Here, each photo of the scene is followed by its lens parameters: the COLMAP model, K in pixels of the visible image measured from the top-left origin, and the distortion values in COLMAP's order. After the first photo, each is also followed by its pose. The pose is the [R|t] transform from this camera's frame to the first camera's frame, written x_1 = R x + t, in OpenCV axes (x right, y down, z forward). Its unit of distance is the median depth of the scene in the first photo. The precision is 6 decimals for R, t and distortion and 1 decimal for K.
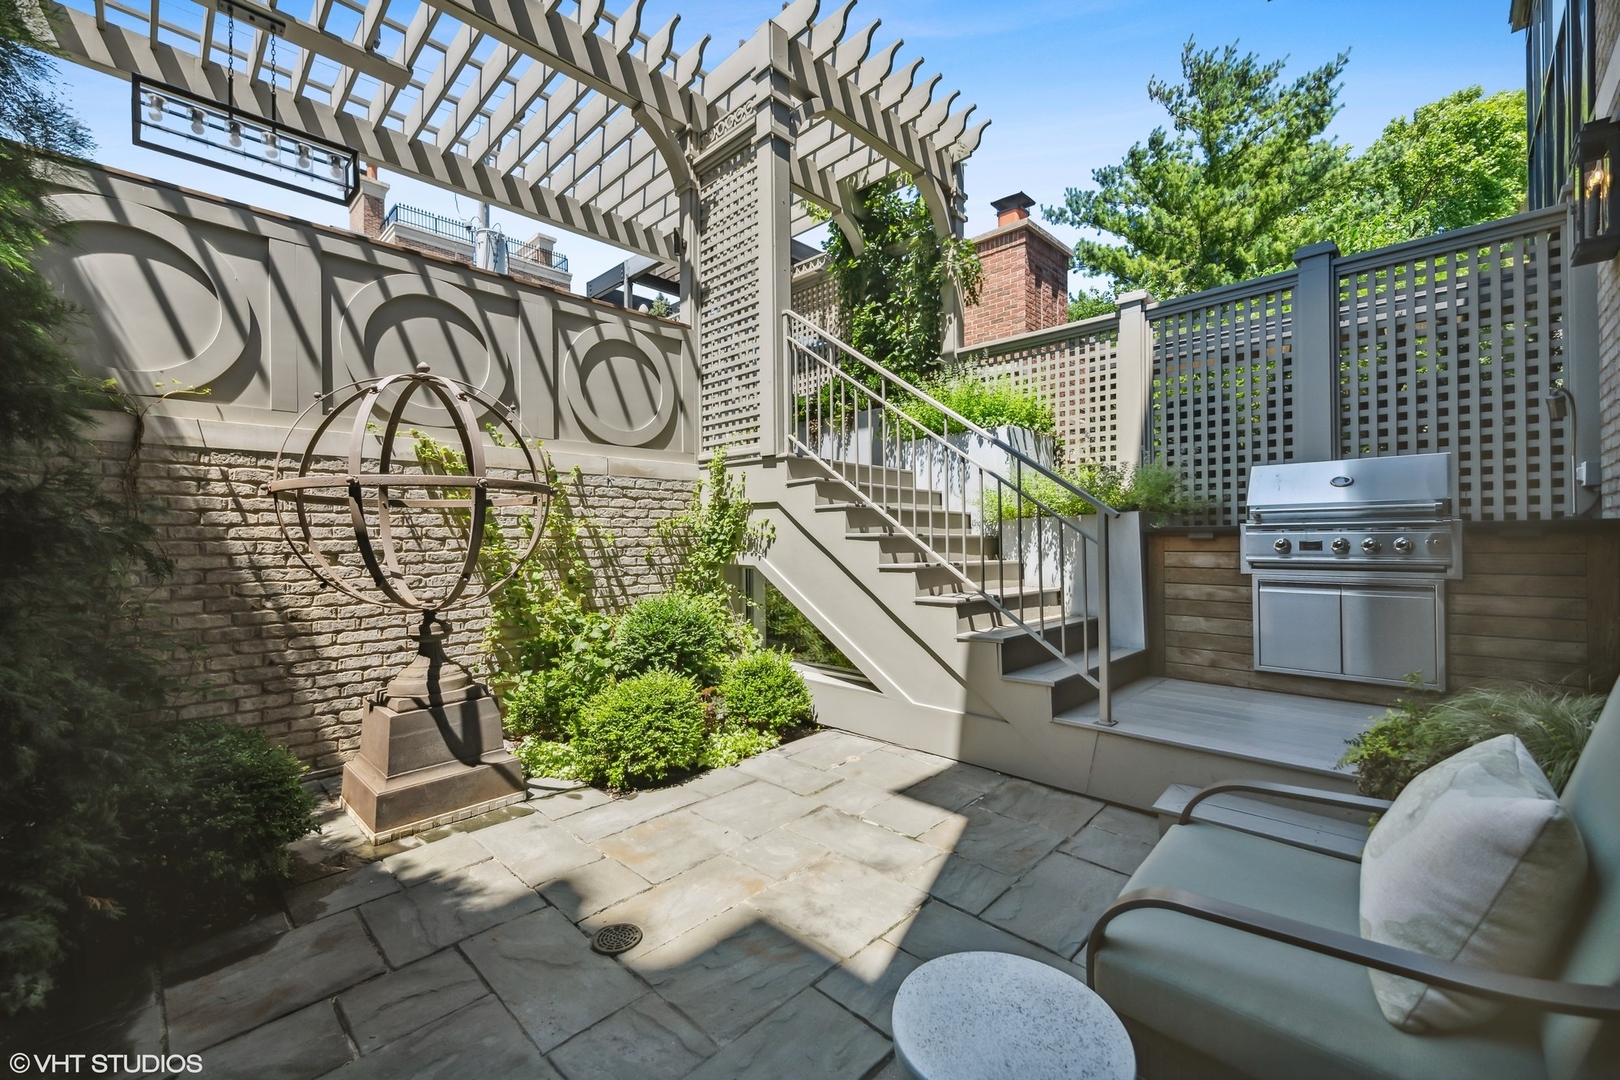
lens RADIAL K [[651.3, 0, 813.6], [0, 651.3, 538.3], [0, 0, 1]] dist [-0.001013, -0.000260]
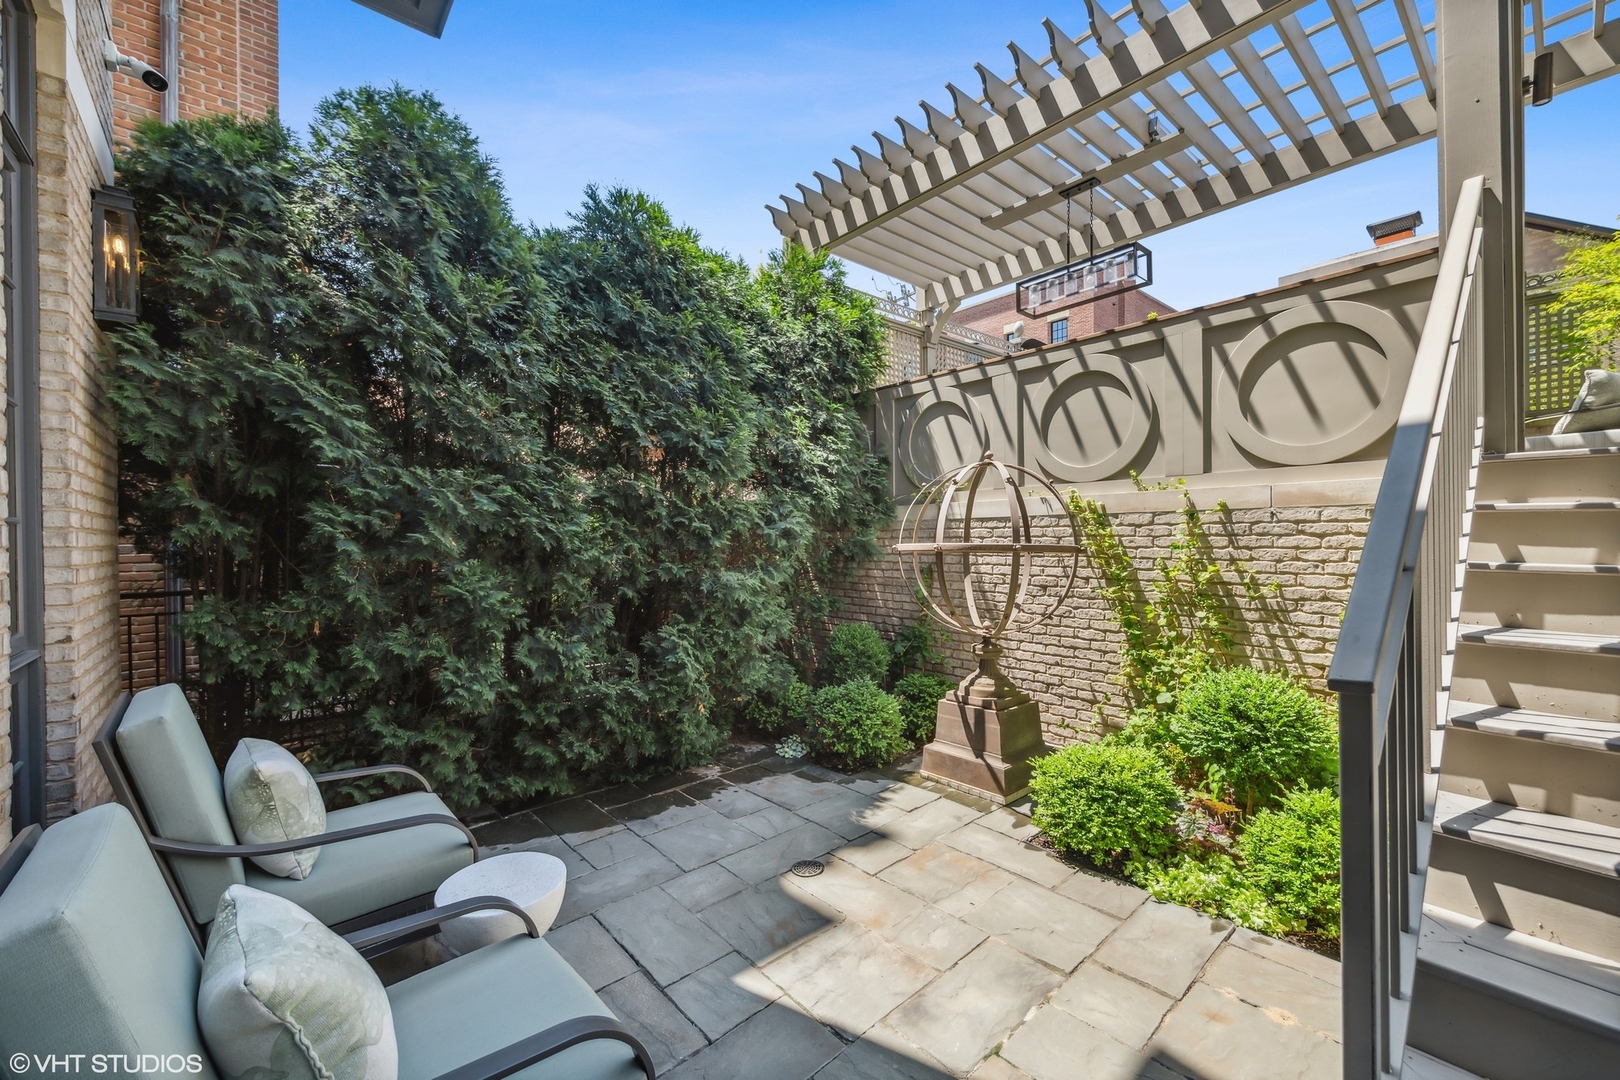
lens RADIAL K [[651.3, 0, 813.6], [0, 651.3, 538.3], [0, 0, 1]] dist [-0.001013, -0.000260]
pose [[-0.096397, 0.011907, -0.995272, 0.670568], [0.008882, 0.999899, 0.011102, -0.092461], [0.995303, -0.007770, -0.096493, 0.658731]]
